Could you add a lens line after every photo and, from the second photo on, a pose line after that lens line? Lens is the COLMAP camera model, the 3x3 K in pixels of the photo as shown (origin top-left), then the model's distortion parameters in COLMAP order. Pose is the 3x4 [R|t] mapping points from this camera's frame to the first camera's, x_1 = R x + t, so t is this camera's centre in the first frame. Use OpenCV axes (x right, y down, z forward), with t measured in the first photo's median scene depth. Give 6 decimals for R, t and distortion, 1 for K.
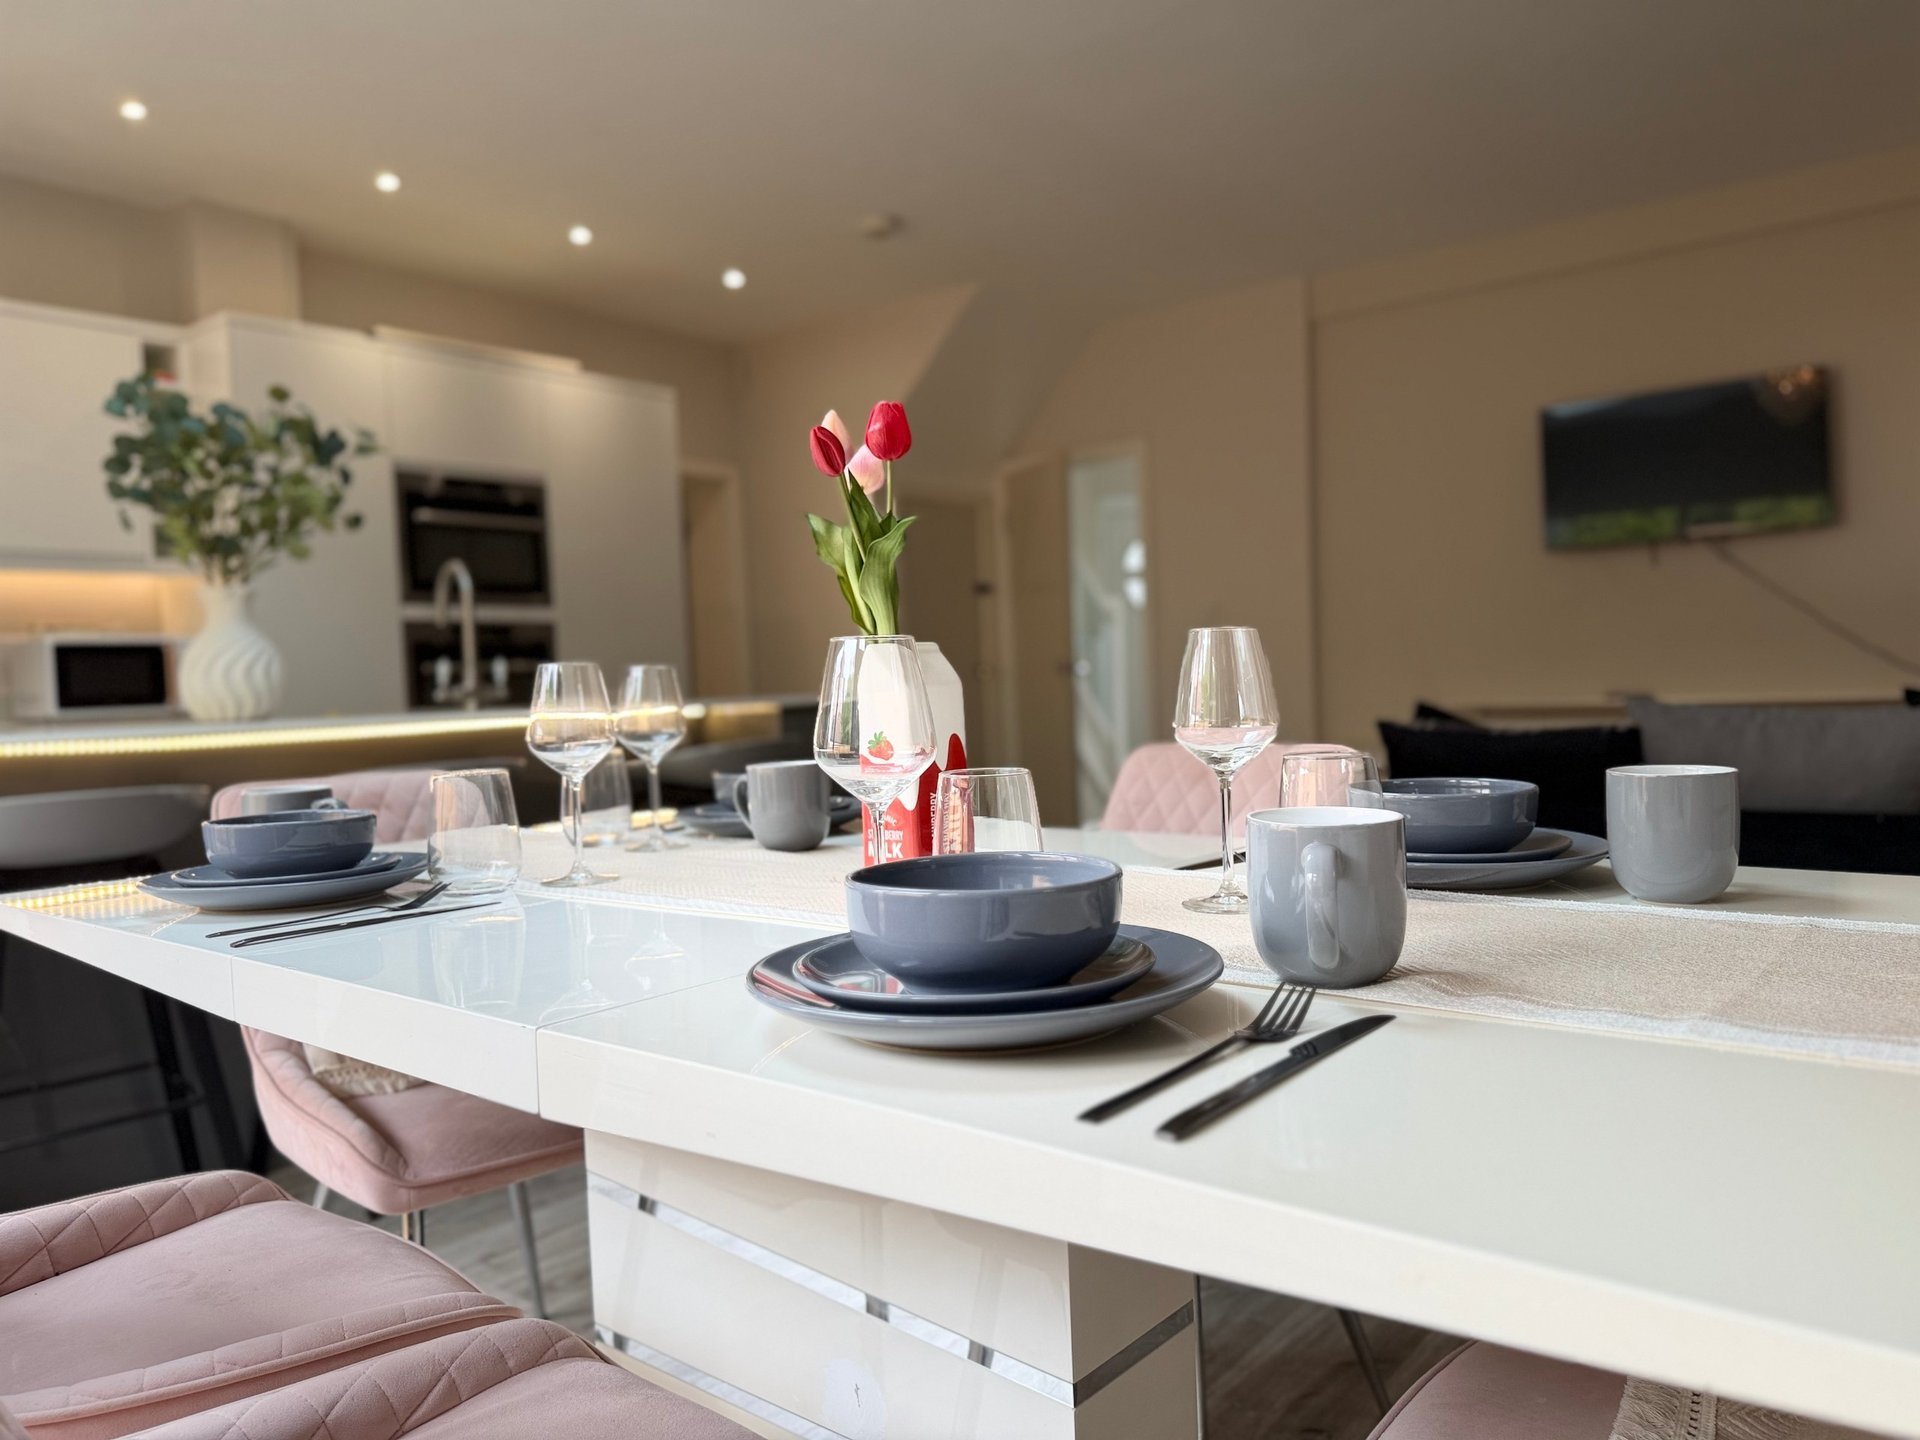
lens RADIAL K [[1352.5, 0, 962.4], [0, 1352.5, 729.9], [0, 0, 1]] dist [0.004842, -0.005661]
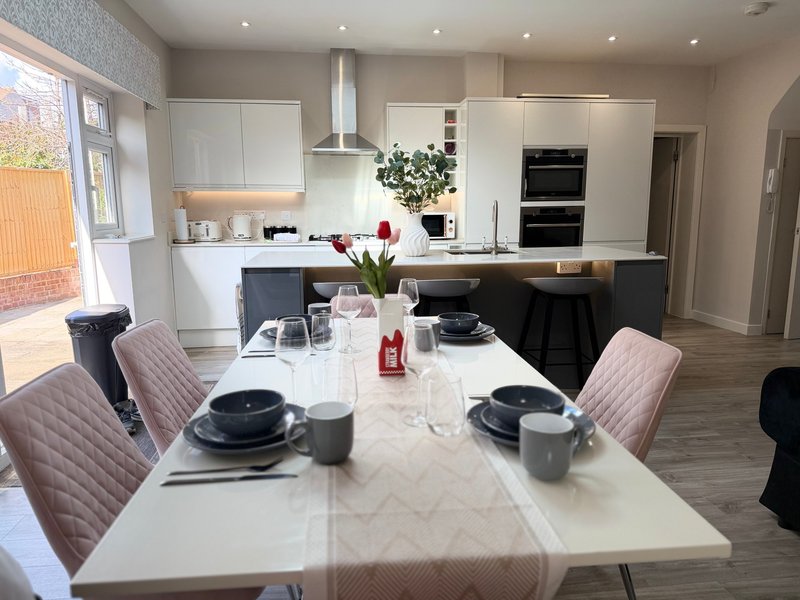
lens RADIAL K [[563.5, 0, 401.0], [0, 563.5, 304.1], [0, 0, 1]] dist [0.004842, -0.005661]
pose [[0.713930, 0.144139, -0.685221, 0.190295], [-0.041293, 0.985547, 0.164290, -0.062031], [0.698998, -0.088997, 0.709564, 0.028997]]
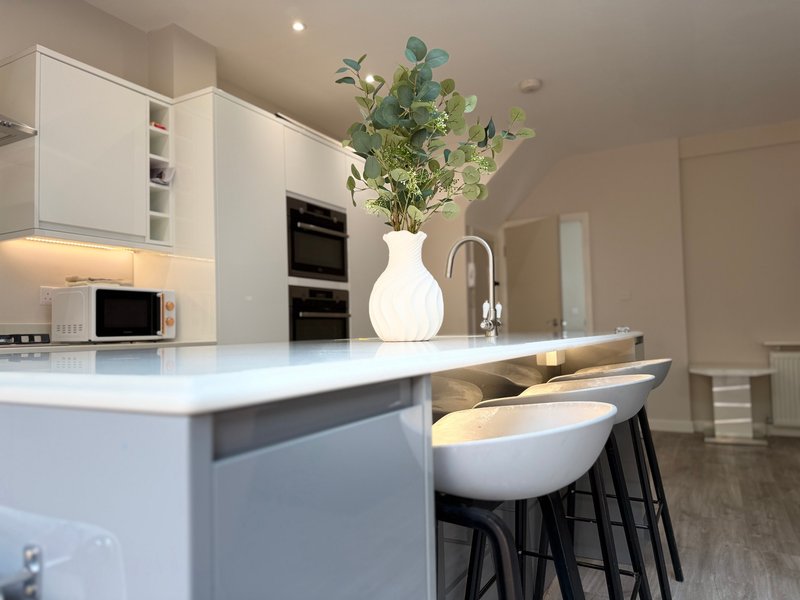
lens RADIAL K [[563.5, 0, 401.0], [0, 563.5, 304.1], [0, 0, 1]] dist [0.004842, -0.005661]
pose [[0.983147, 0.018958, 0.181831, -0.377996], [-0.002505, 0.995912, -0.090295, 0.001817], [-0.182799, 0.088318, 0.979175, 0.287593]]
